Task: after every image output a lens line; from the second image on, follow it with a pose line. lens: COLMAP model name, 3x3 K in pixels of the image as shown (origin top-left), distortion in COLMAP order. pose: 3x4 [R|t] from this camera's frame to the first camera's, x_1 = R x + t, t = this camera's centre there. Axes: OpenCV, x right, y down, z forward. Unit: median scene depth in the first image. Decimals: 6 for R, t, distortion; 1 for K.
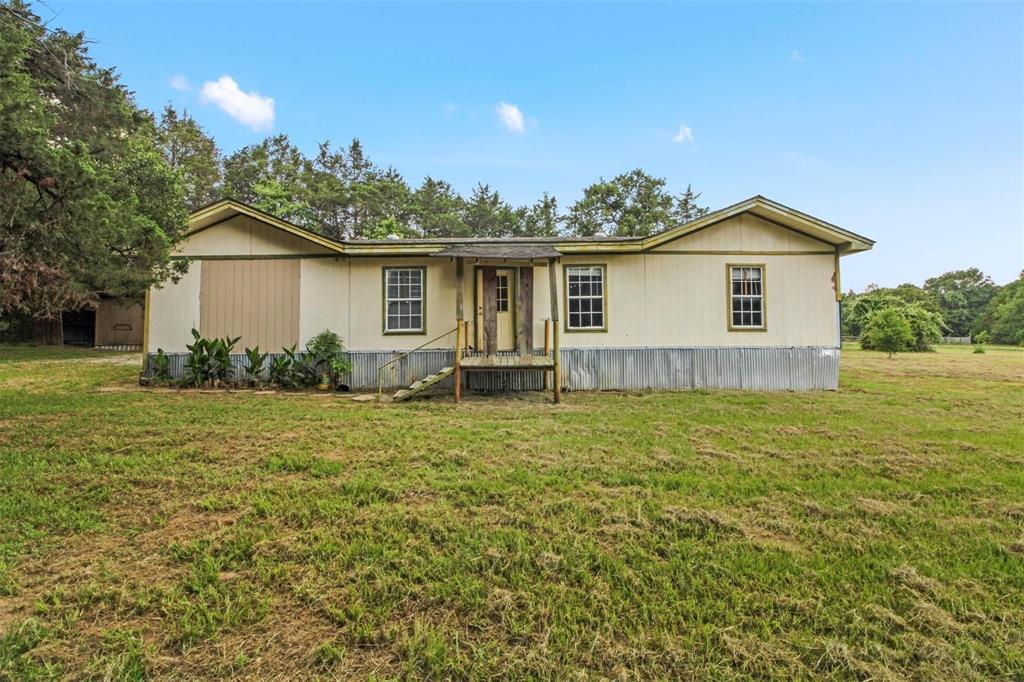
lens RADIAL K [[473.6, 0, 521.3], [0, 473.6, 323.6], [0, 0, 1]] dist [0.001476, -0.013237]
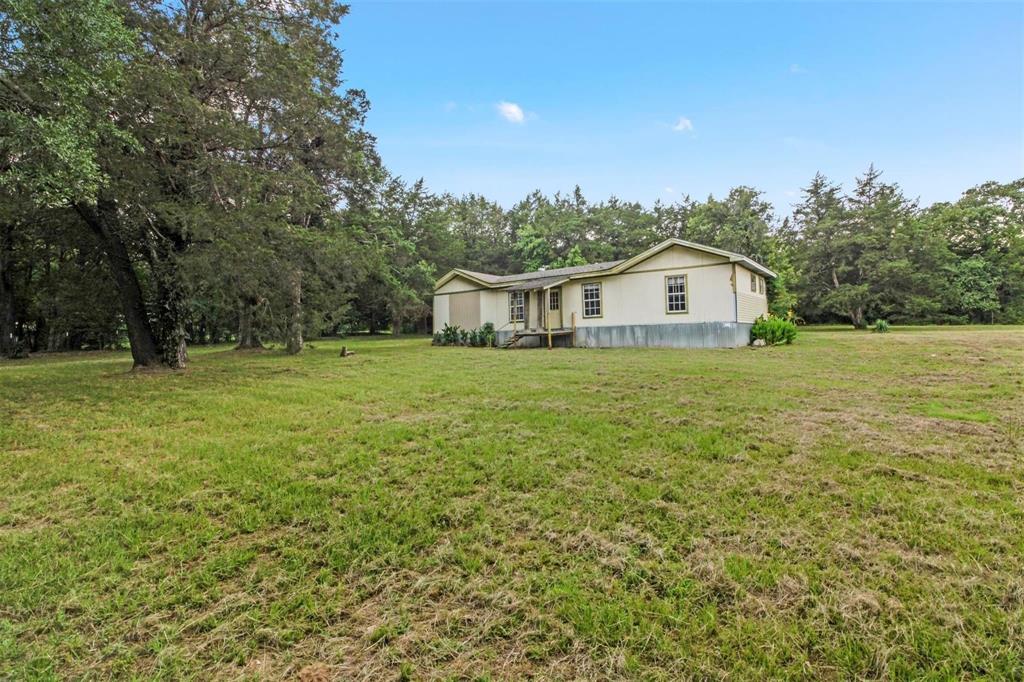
lens RADIAL K [[473.6, 0, 521.3], [0, 473.6, 323.6], [0, 0, 1]] dist [0.001476, -0.013237]
pose [[0.803034, -0.030572, -0.595148, 1.049899], [0.040832, 0.999159, 0.003769, 0.021237], [0.594533, -0.027328, 0.803607, -0.725361]]
